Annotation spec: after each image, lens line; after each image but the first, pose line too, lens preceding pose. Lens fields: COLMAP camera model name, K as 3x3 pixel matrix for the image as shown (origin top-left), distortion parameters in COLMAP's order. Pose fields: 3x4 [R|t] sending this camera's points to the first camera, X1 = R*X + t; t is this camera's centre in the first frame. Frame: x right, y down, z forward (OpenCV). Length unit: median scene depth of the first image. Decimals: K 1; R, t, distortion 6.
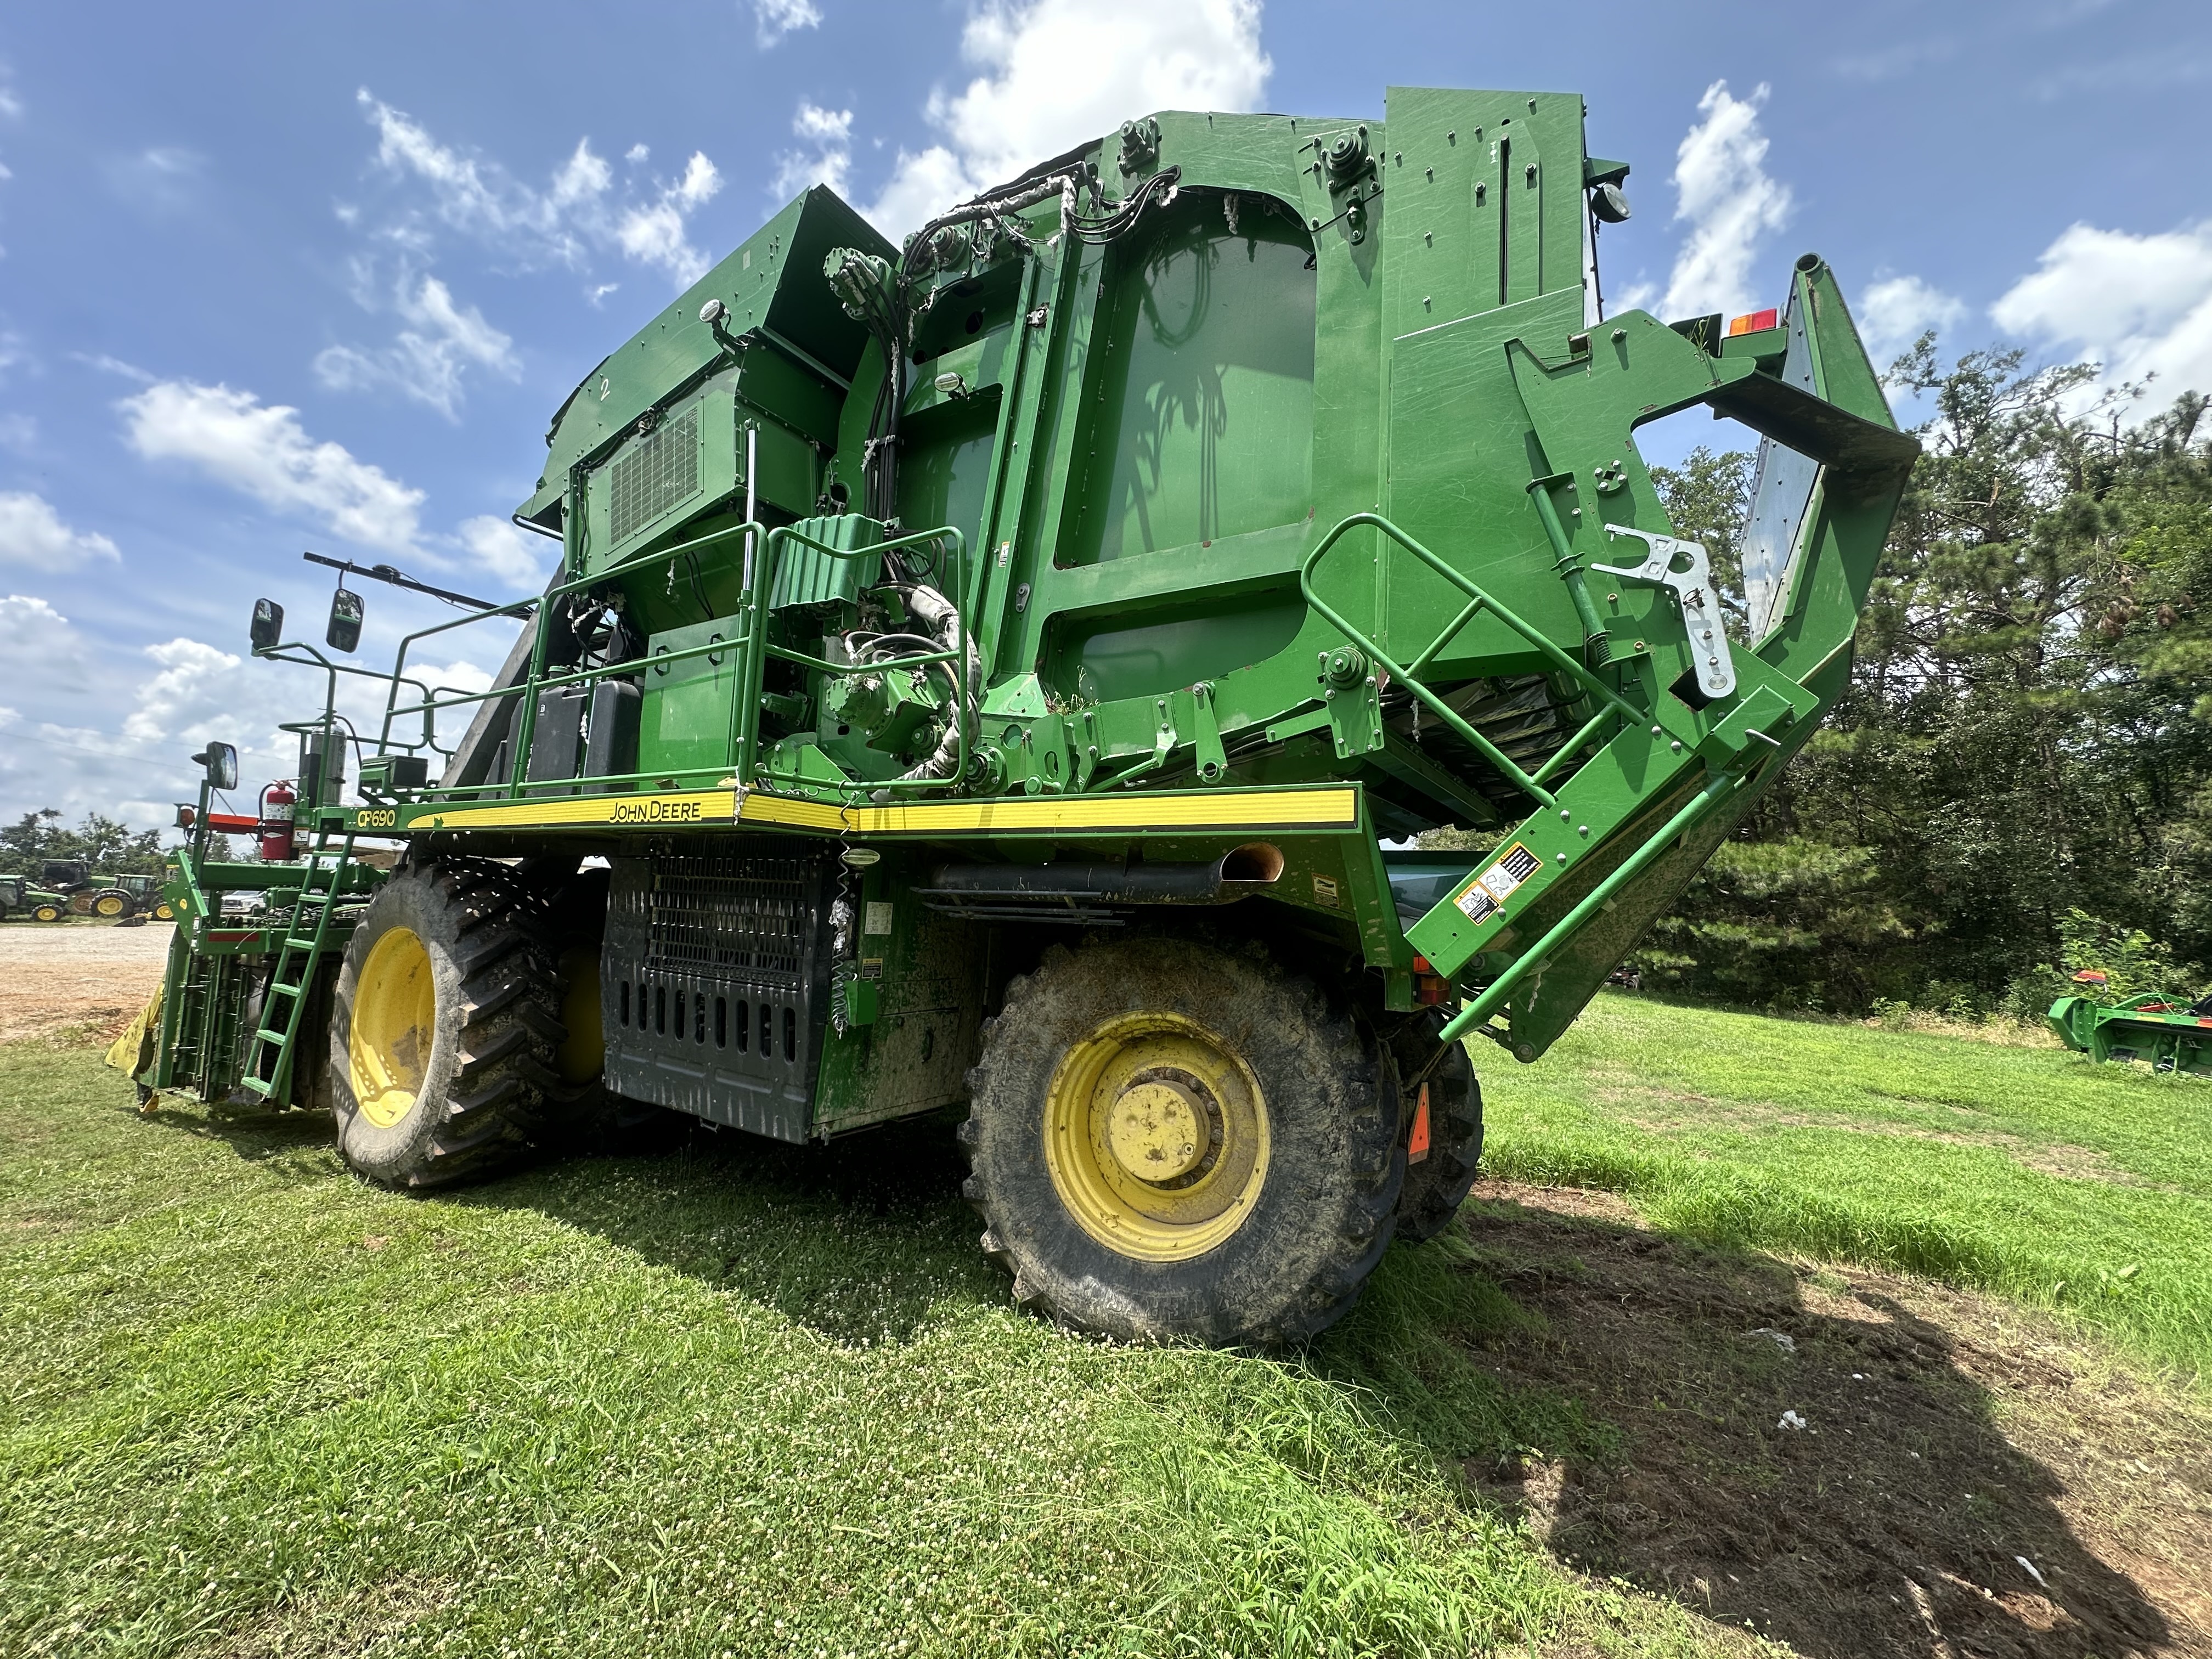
lens RADIAL K [[886.4, 0, 1106.0], [0, 886.4, 829.5], [0, 0, 1]] dist [-0.005311, 0.000669]
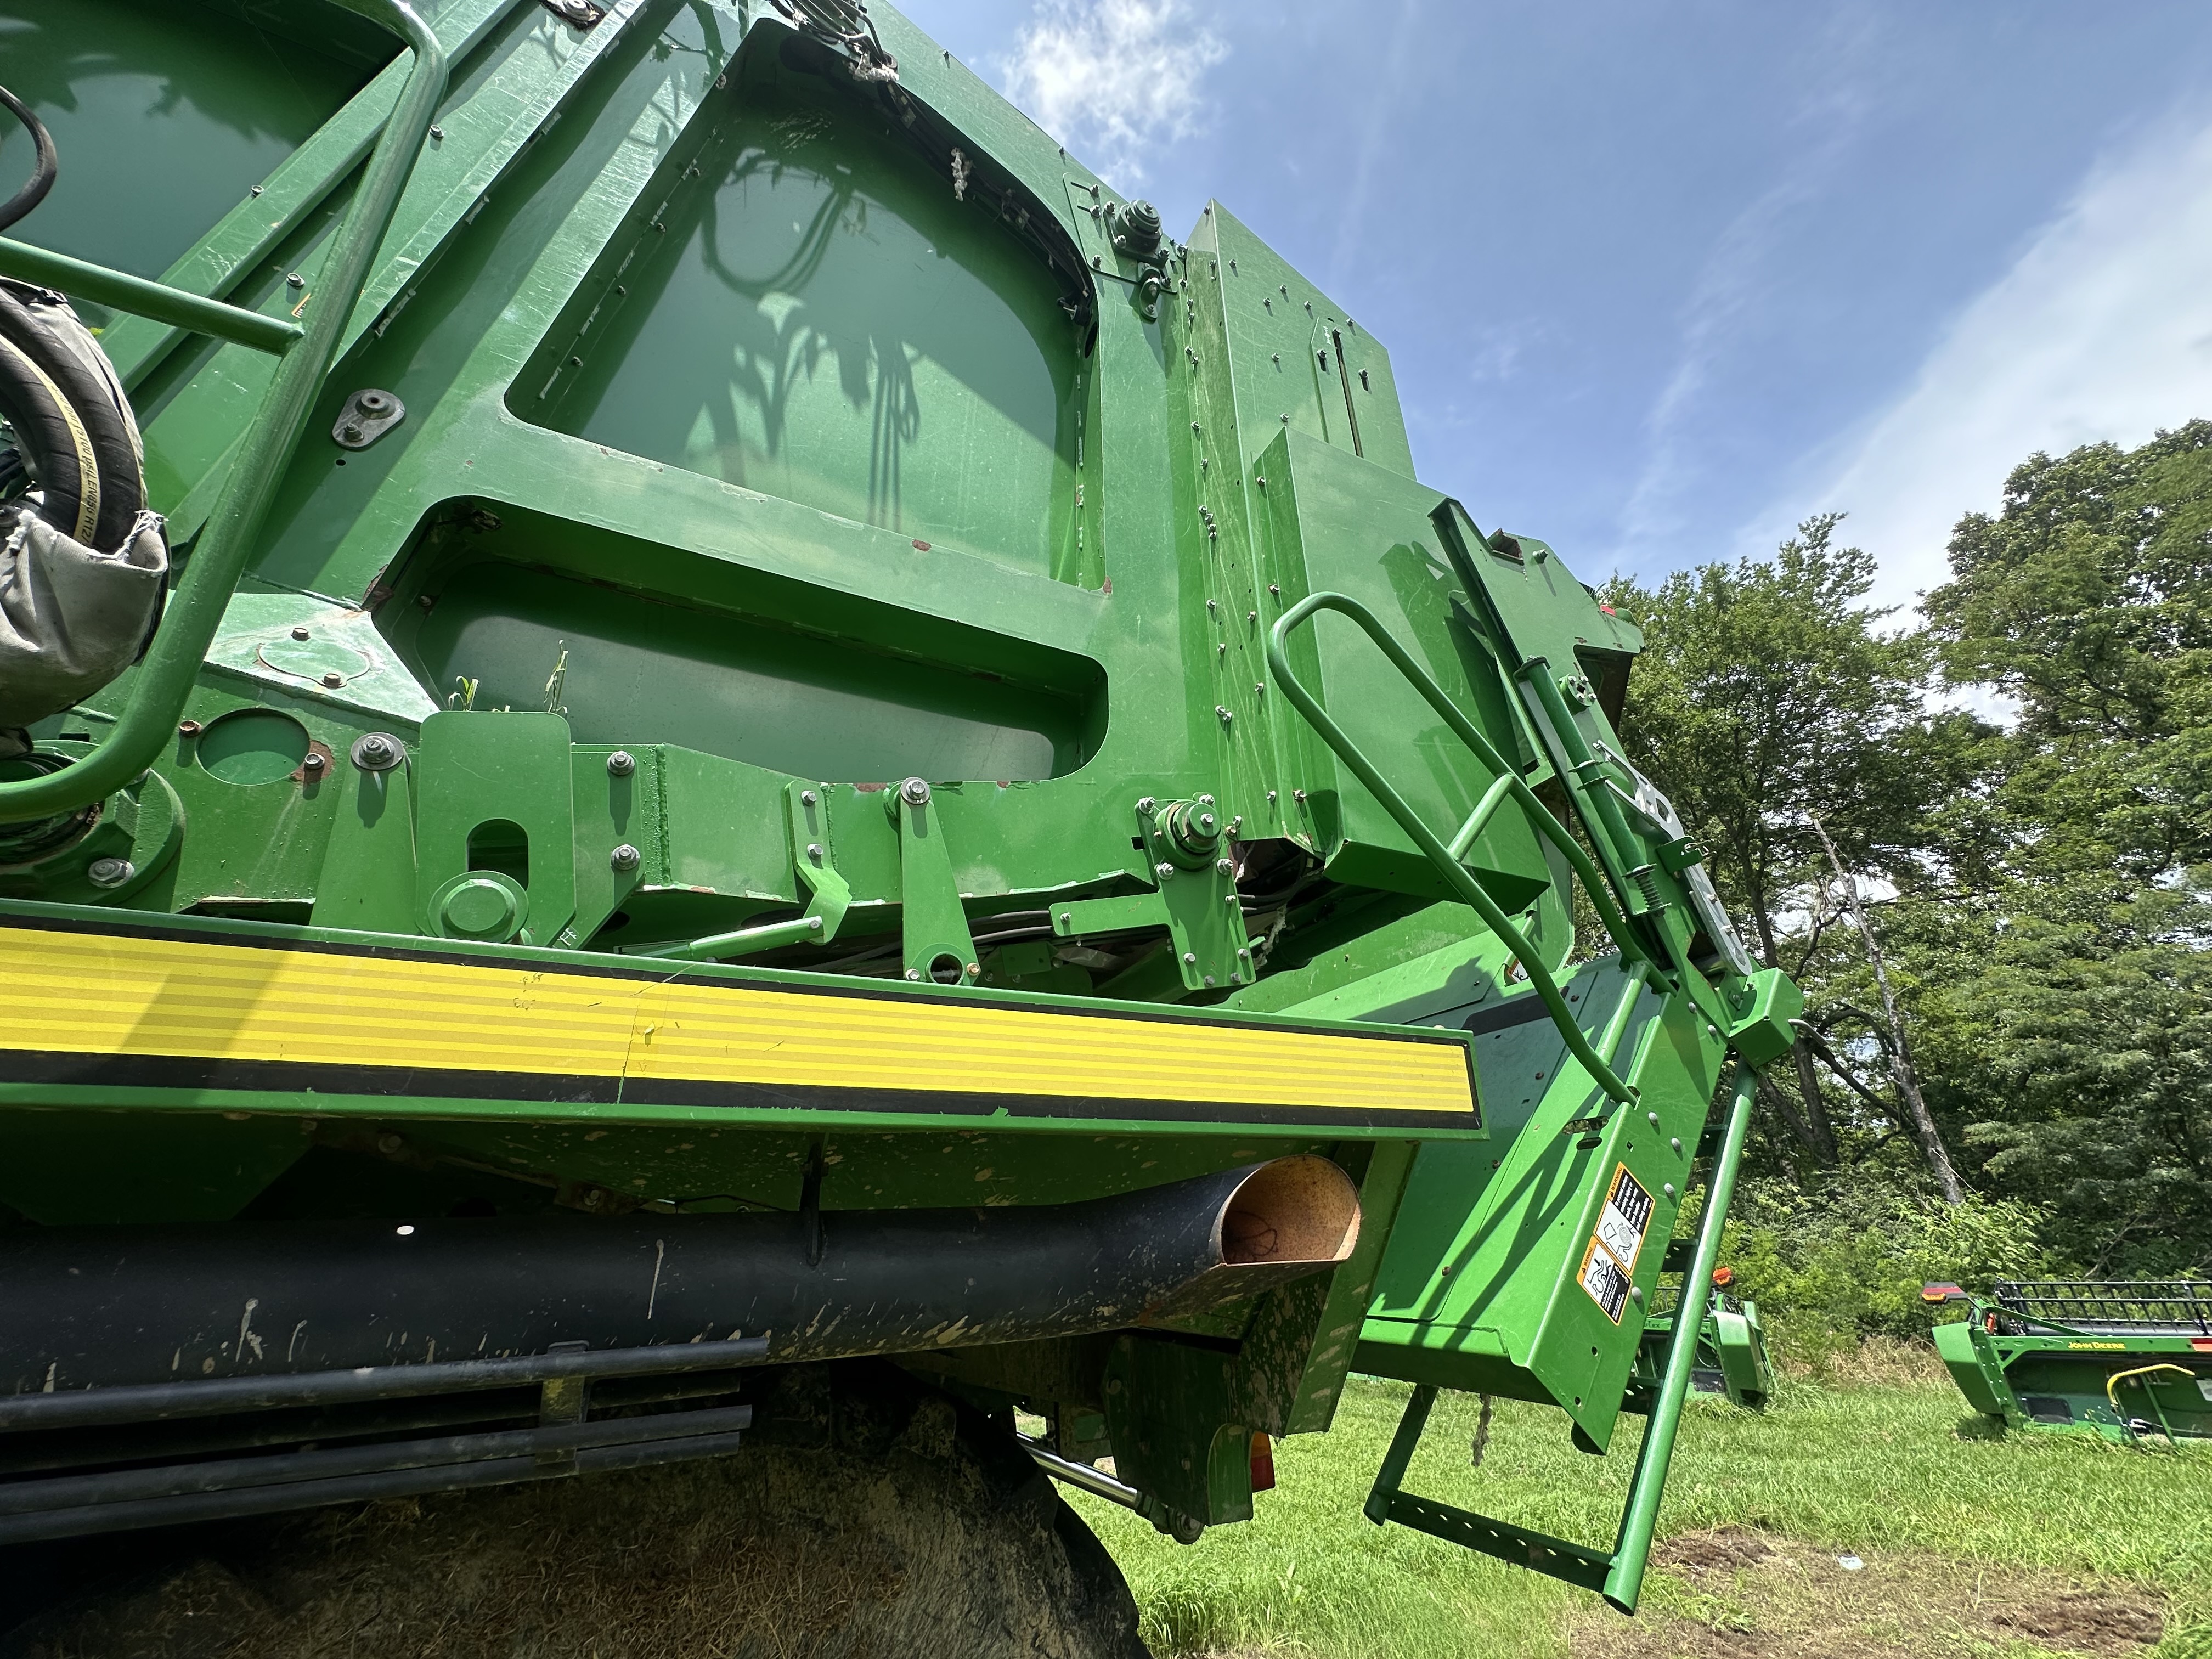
lens RADIAL K [[891.7, 0, 1105.8], [0, 891.7, 824.0], [0, 0, 1]] dist [-0.016178, 0.000000]
pose [[0.531945, 0.310041, 0.787977, -0.204581], [-0.028533, 0.936593, -0.349255, 0.014013], [-0.846298, 0.163301, 0.507063, 0.718965]]
